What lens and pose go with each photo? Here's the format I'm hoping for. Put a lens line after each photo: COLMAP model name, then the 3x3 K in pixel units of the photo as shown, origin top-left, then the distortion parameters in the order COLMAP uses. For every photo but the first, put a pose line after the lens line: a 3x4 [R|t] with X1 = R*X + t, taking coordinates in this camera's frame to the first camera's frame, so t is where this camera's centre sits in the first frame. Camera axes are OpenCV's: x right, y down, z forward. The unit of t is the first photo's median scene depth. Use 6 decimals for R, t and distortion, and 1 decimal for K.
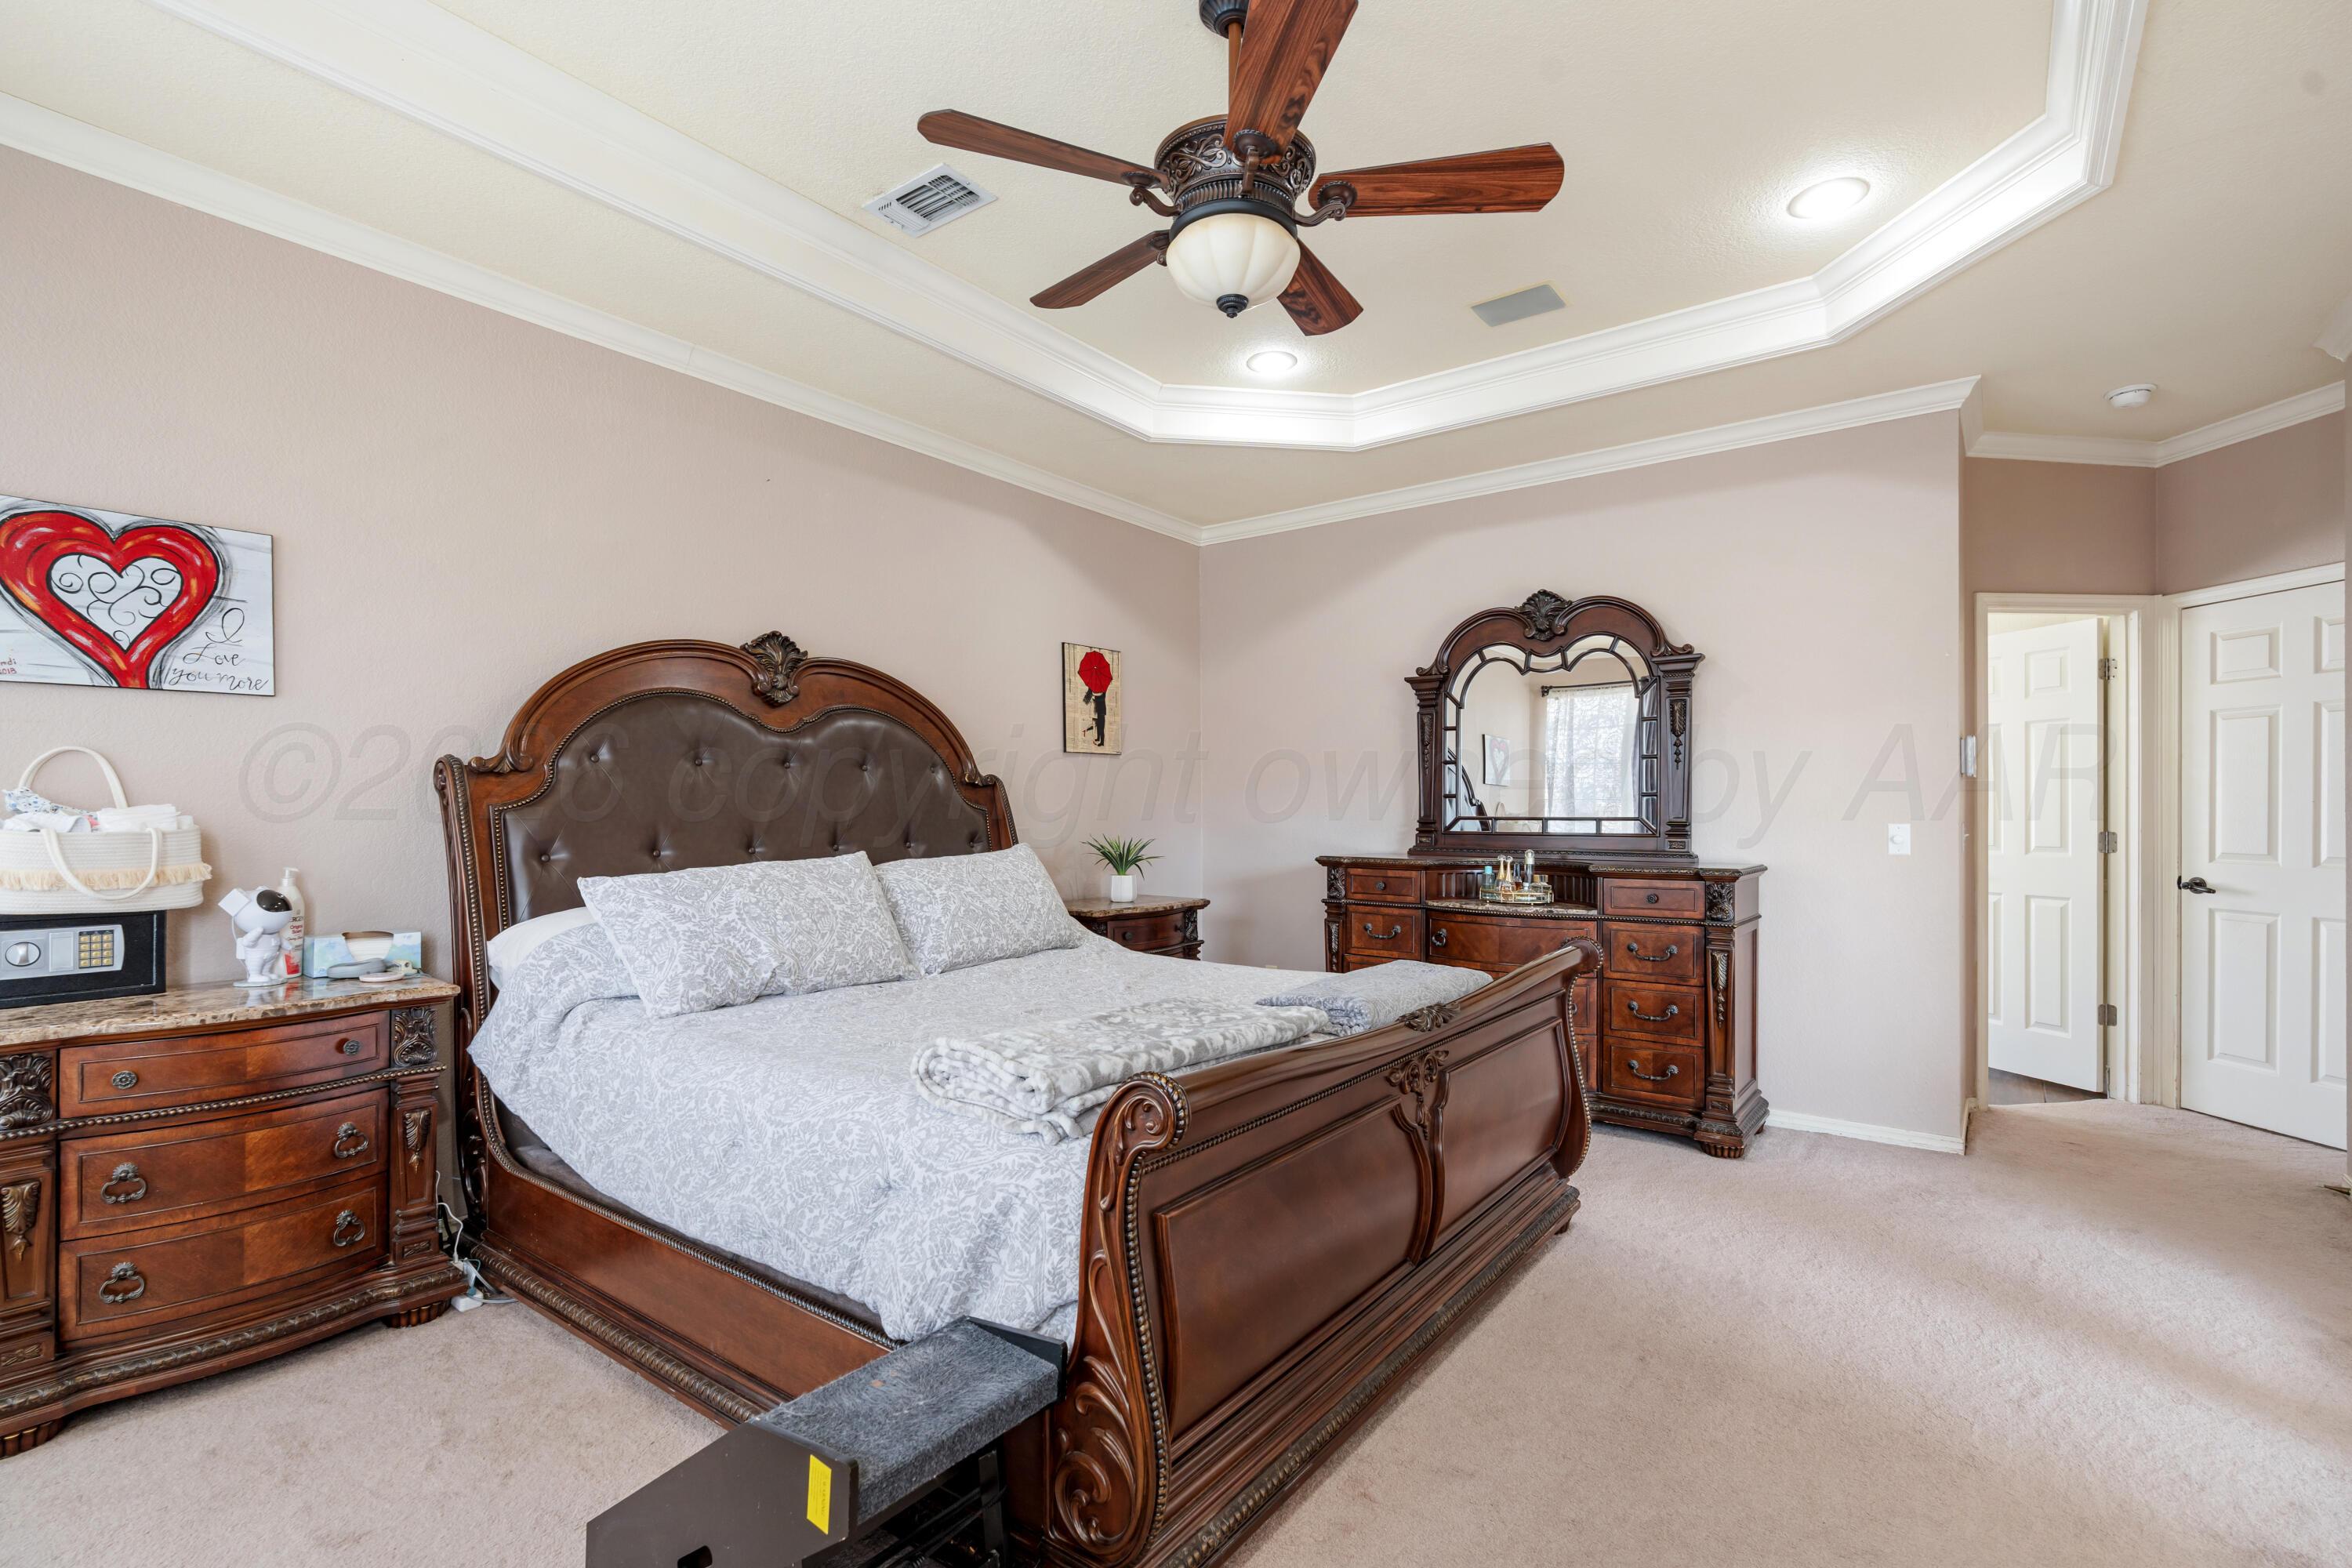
lens RADIAL K [[1064.8, 0, 1177.6], [0, 1064.8, 802.8], [0, 0, 1]] dist [-0.008250, 0.001970]
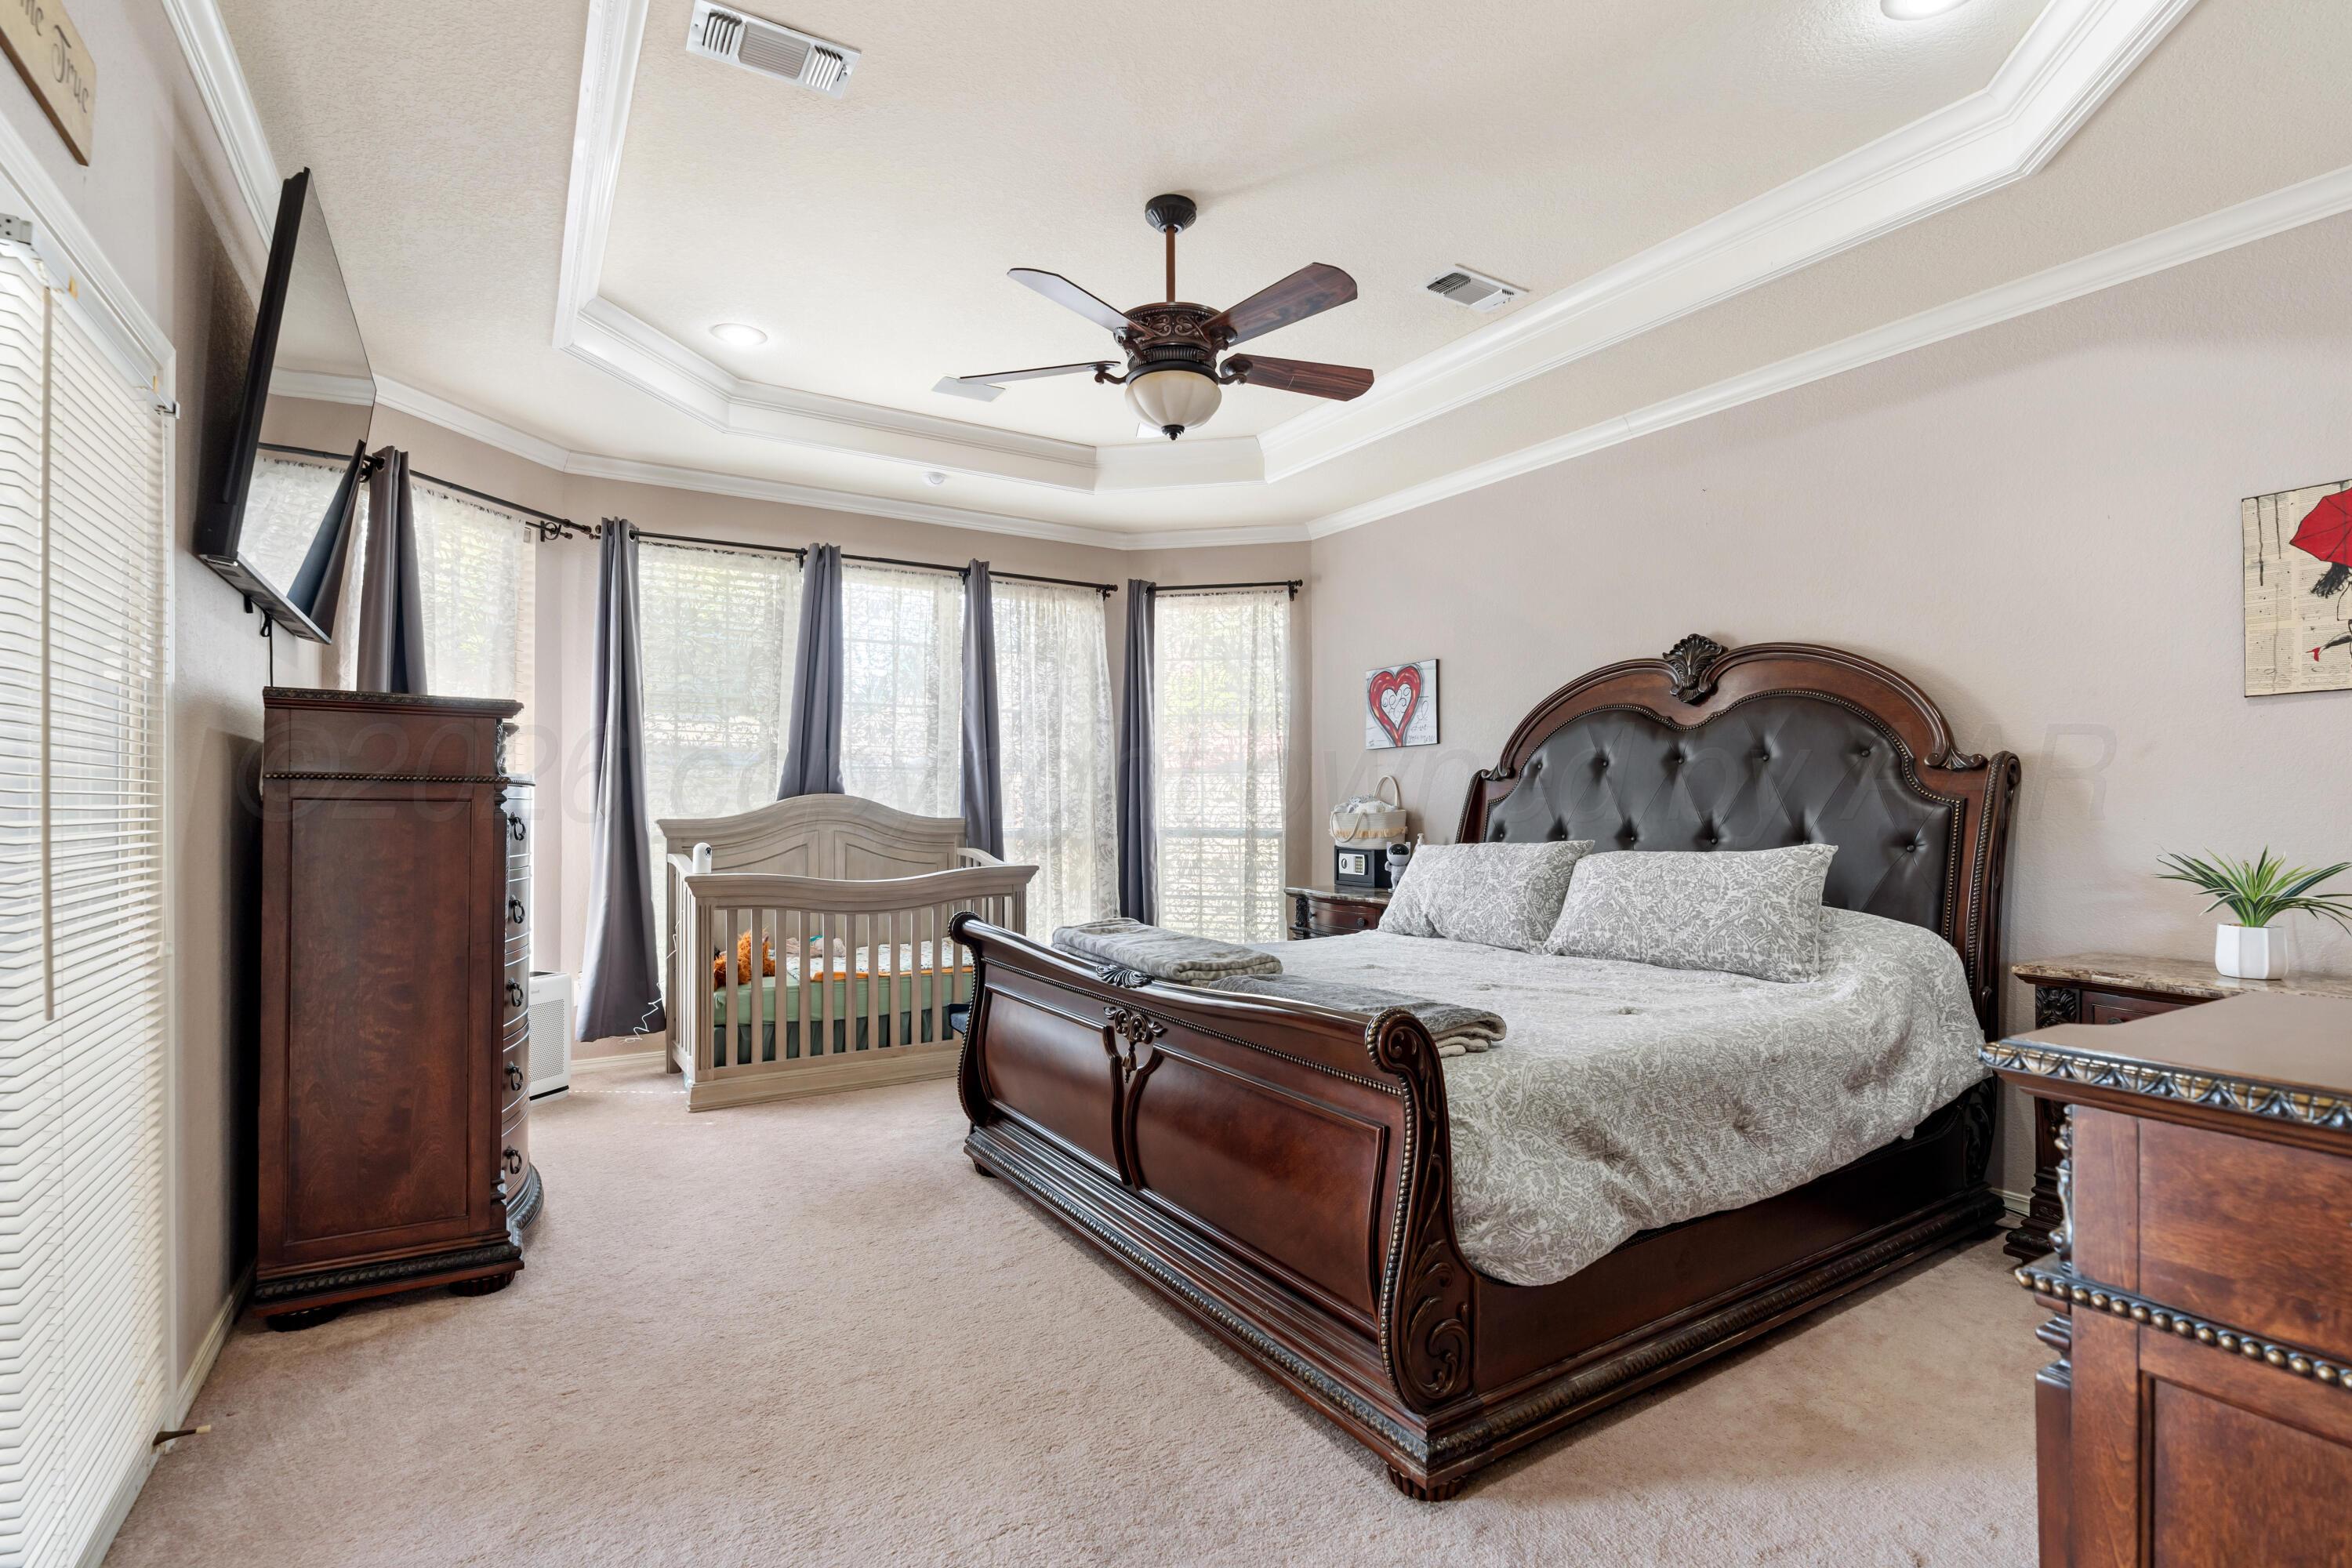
lens RADIAL K [[1064.8, 0, 1171.9], [0, 1064.8, 796.6], [0, 0, 1]] dist [-0.008250, 0.001970]
pose [[-0.347440, -0.008631, -0.937663, 1.134002], [0.009759, 0.999870, -0.012820, 0.014024], [0.937652, -0.013604, -0.347310, 1.262833]]
